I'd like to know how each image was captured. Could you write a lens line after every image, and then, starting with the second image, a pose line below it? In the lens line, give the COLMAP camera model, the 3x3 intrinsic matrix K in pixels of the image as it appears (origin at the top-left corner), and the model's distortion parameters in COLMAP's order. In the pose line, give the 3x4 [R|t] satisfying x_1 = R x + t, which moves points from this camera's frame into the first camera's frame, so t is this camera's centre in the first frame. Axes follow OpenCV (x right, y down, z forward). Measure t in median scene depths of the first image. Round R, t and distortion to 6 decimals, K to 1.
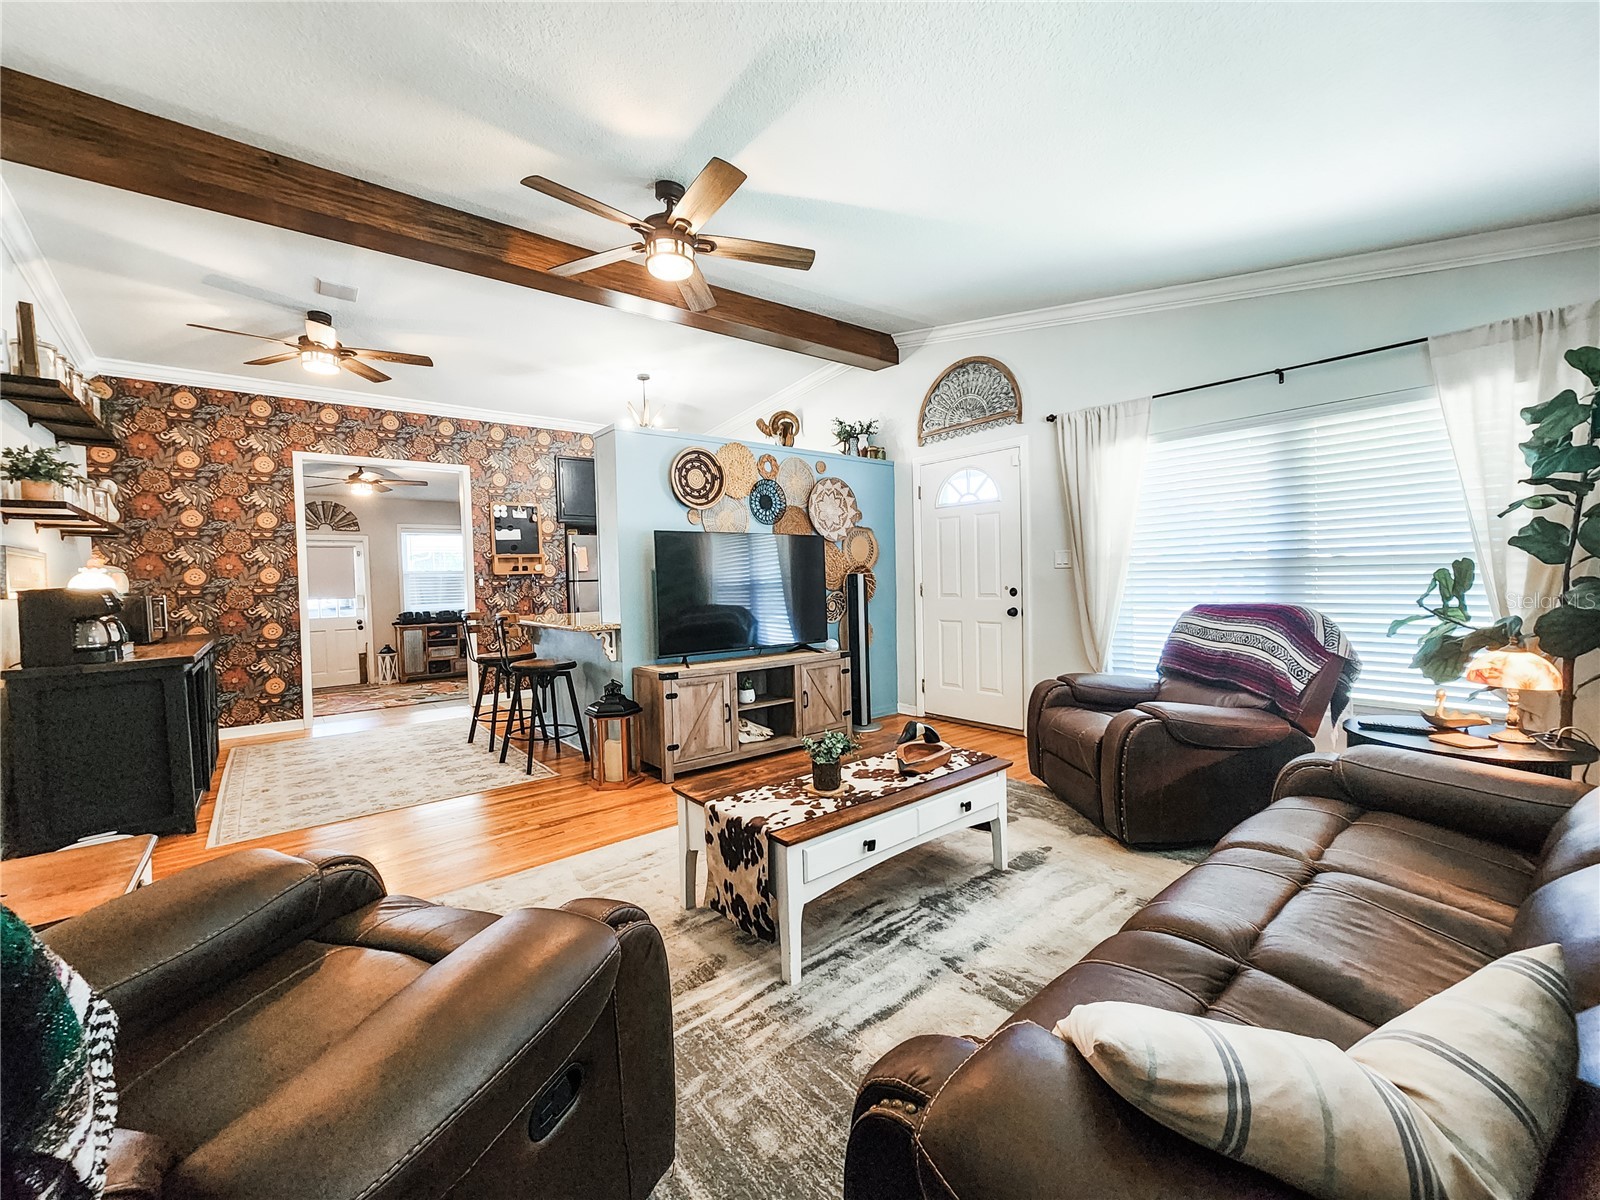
lens RADIAL K [[656.8, 0, 804.0], [0, 656.8, 599.3], [0, 0, 1]] dist [-0.002722, 0.002001]
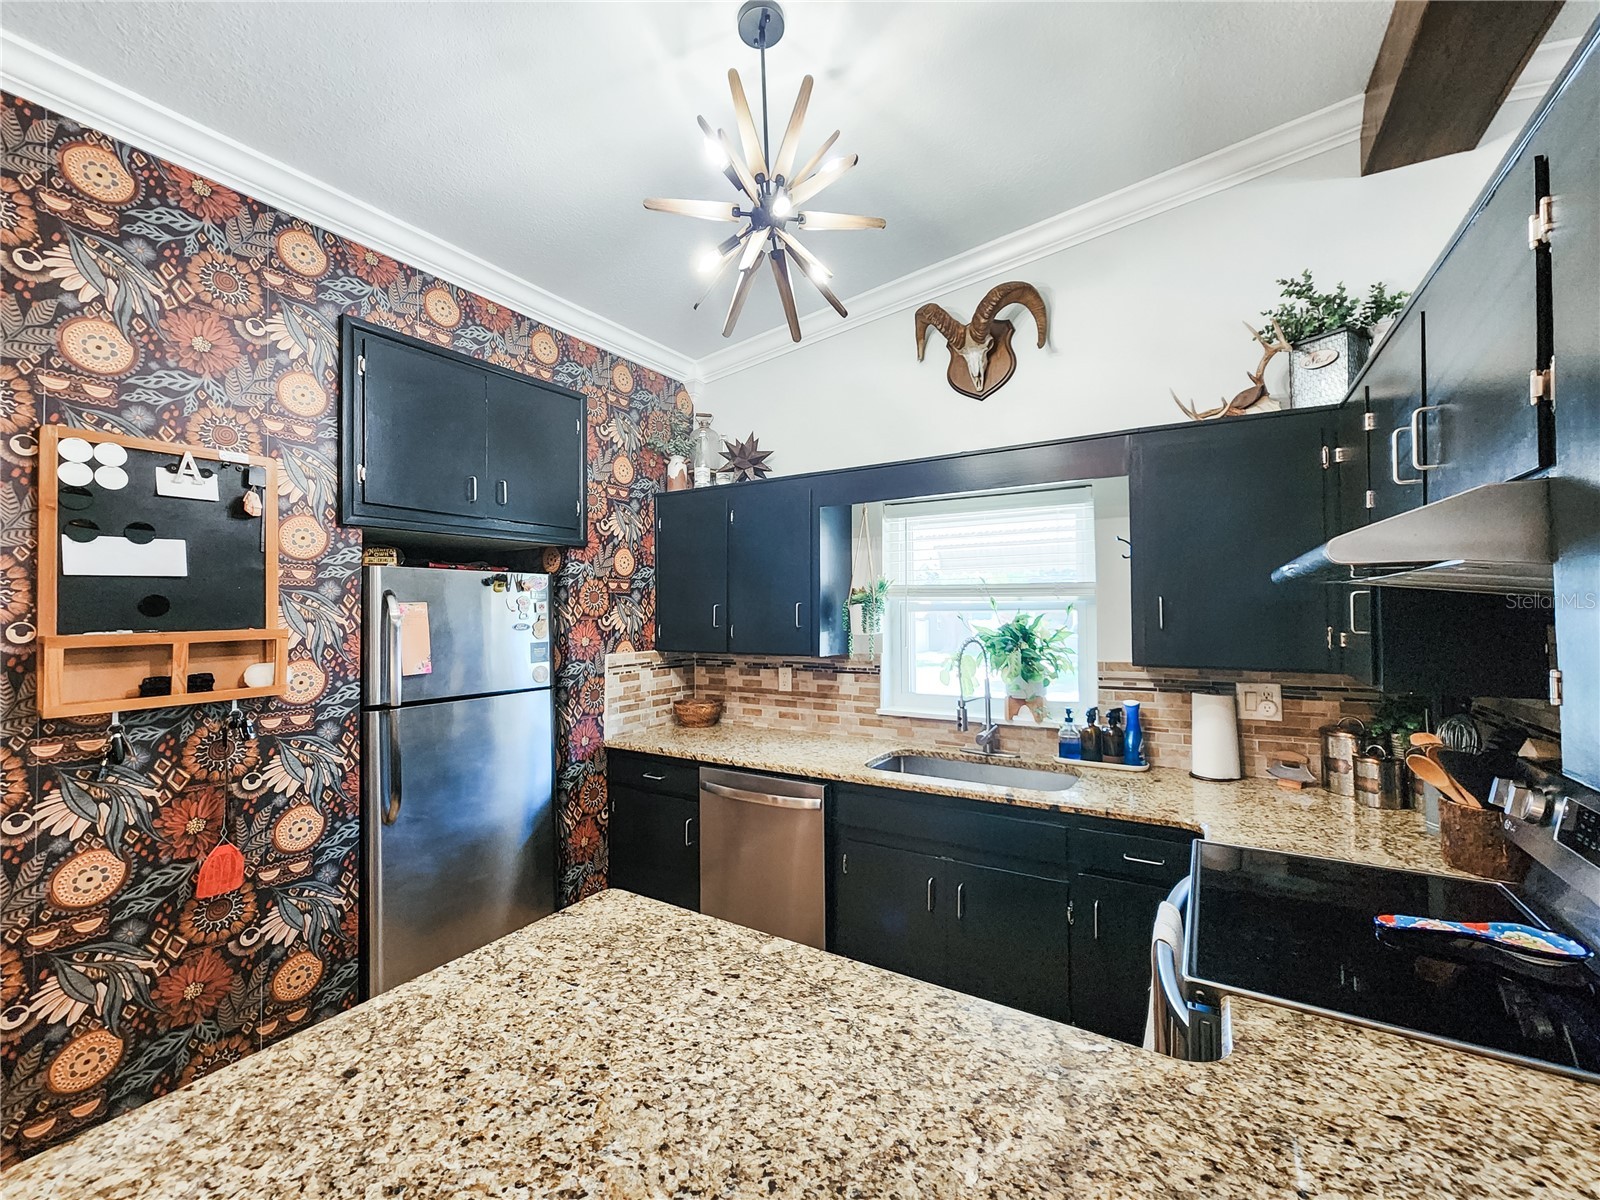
lens RADIAL K [[656.8, 0, 801.2], [0, 656.8, 597.0], [0, 0, 1]] dist [-0.002722, 0.002001]
pose [[0.941465, 0.021791, 0.336405, -0.278816], [0.000885, 0.997745, -0.067106, -0.063082], [-0.337109, 0.063475, 0.939323, 0.649209]]
